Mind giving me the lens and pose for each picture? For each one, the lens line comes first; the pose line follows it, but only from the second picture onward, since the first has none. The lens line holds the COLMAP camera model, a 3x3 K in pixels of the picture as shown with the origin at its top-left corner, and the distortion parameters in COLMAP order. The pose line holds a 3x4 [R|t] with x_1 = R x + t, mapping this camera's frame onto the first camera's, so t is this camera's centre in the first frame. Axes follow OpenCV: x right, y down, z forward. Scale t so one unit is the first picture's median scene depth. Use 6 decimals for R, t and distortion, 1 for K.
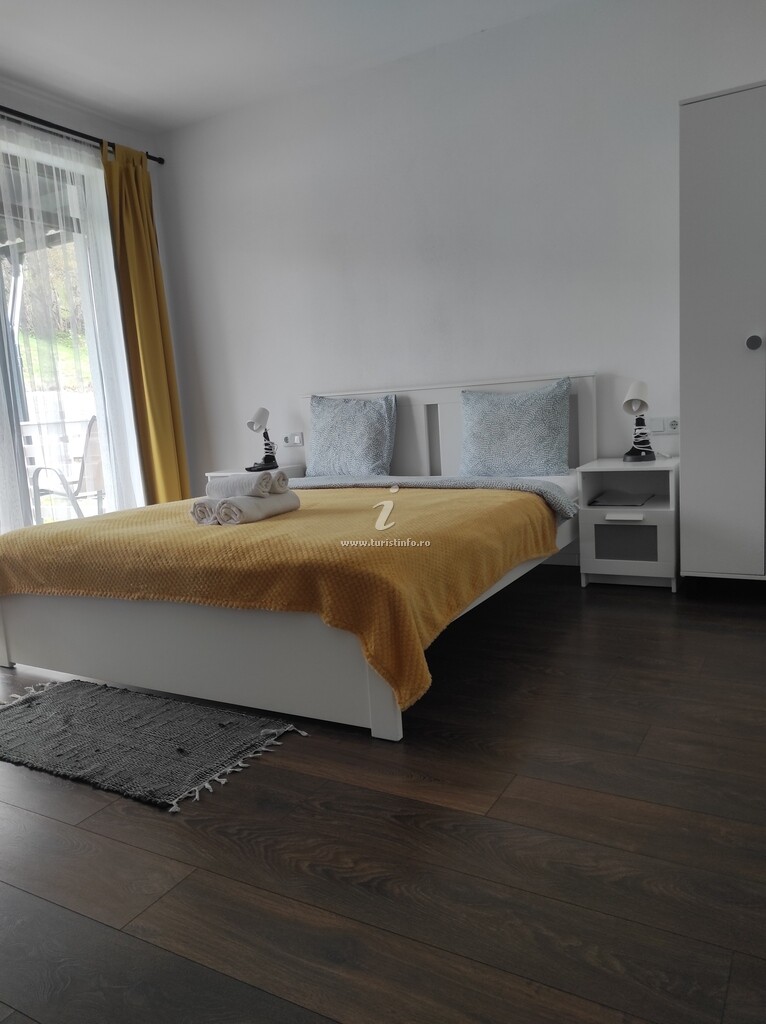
lens RADIAL K [[753.1, 0, 381.8], [0, 753.1, 514.4], [0, 0, 1]] dist [0.065823, -0.064016]
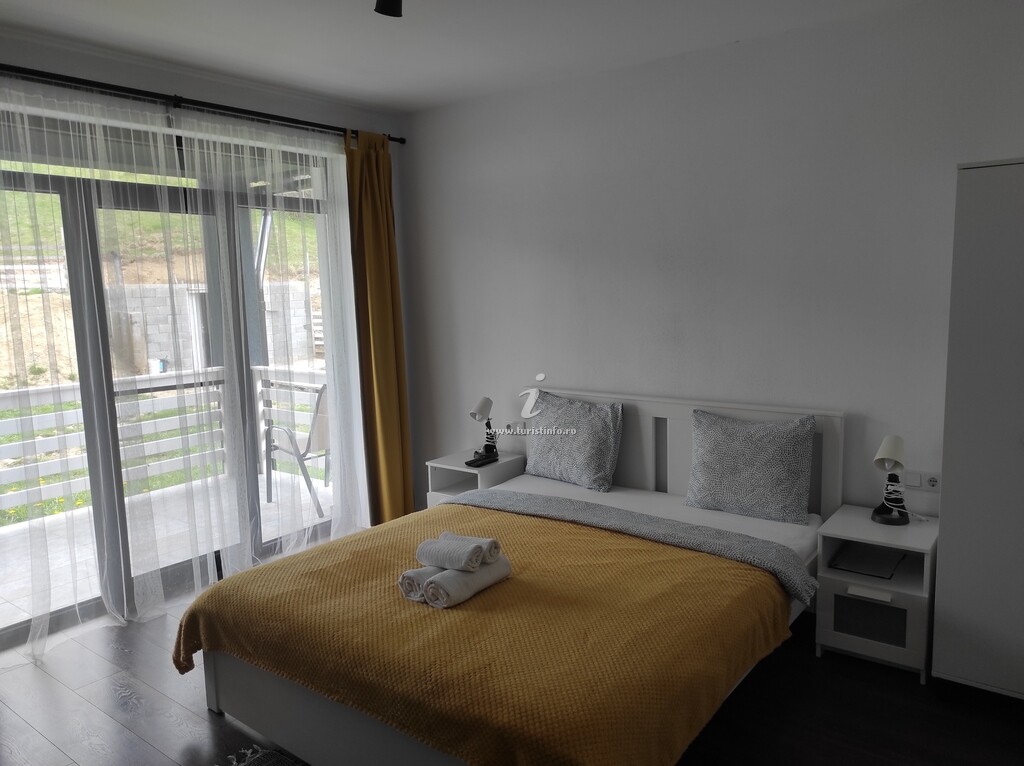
lens RADIAL K [[753.1, 0, 512.0], [0, 753.1, 383.0], [0, 0, 1]] dist [0.065823, -0.064016]
pose [[0.989772, 0.055731, -0.131326, 0.003759], [-0.055625, 0.998442, 0.004482, -0.191411], [0.131371, 0.002868, 0.991329, 0.035621]]
